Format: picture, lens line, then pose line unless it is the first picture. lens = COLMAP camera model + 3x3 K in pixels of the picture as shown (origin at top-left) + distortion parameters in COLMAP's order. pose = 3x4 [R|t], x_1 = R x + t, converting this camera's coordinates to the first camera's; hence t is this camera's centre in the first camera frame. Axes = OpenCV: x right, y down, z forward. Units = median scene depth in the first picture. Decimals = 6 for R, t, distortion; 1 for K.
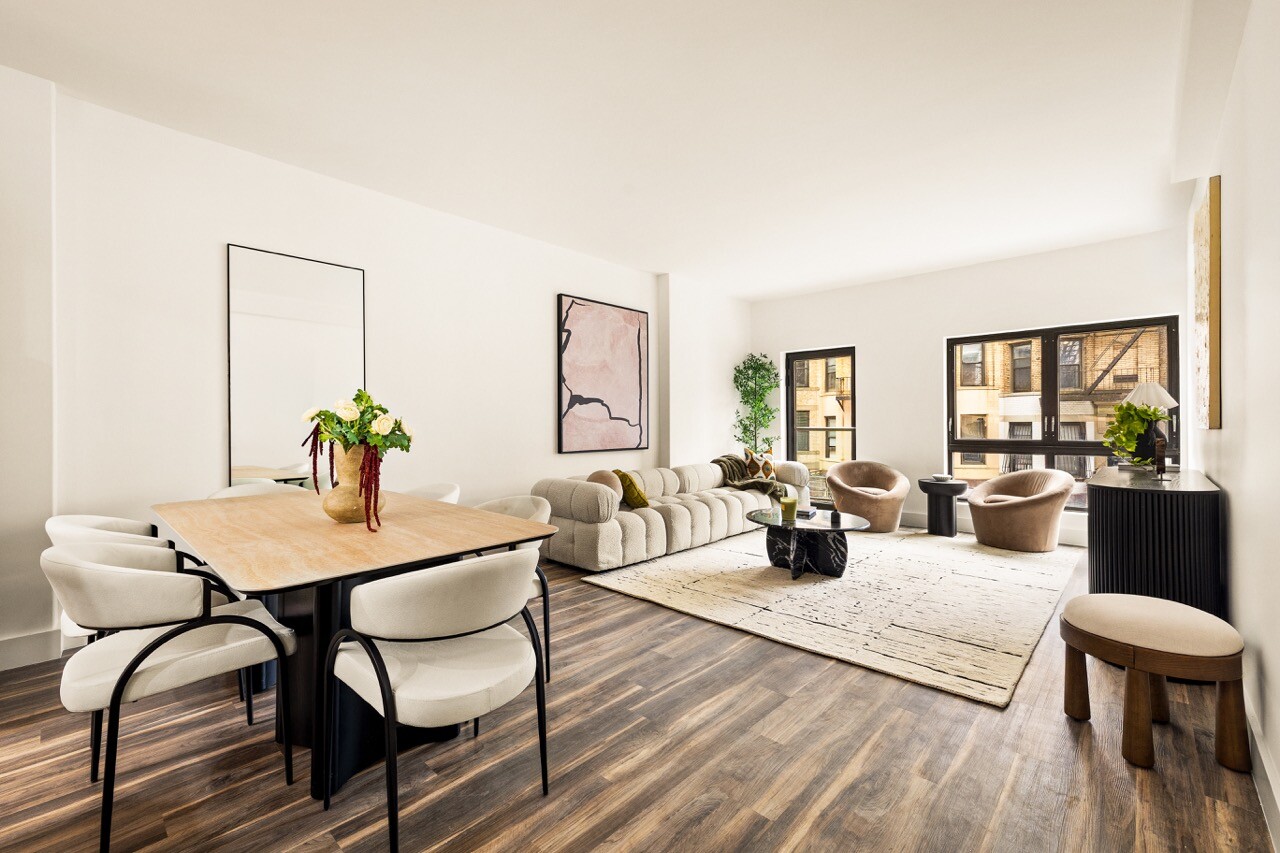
lens RADIAL K [[539.1, 0, 638.9], [0, 539.1, 417.7], [0, 0, 1]] dist [-0.000294, -0.000092]
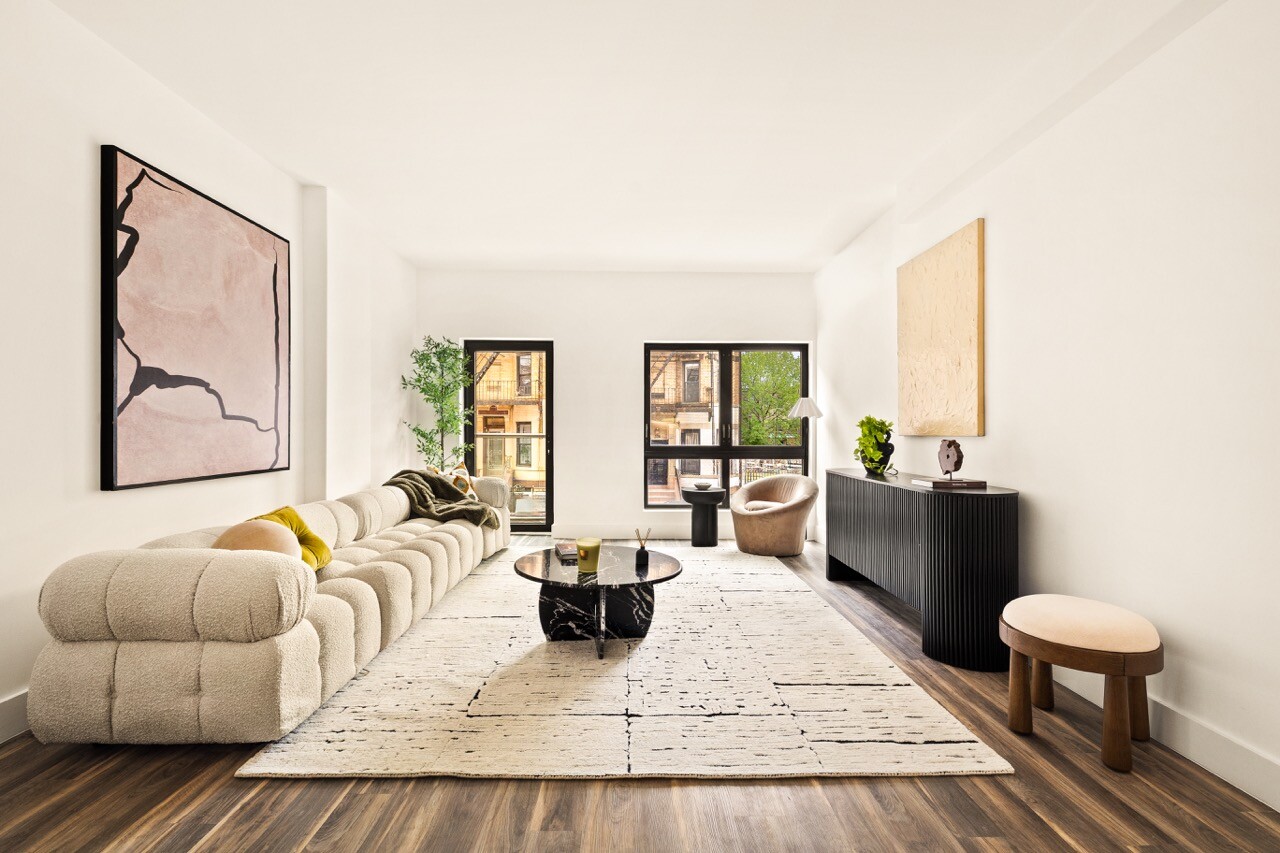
lens RADIAL K [[545.3, 0, 640.0], [0, 545.3, 426.5], [0, 0, 1]] dist [-0.000436, -0.000632]
pose [[0.721753, 0.009041, 0.692091, -0.139181], [-0.013332, 0.999911, 0.000842, 0.005054], [-0.692022, -0.009834, 0.721810, 0.343612]]
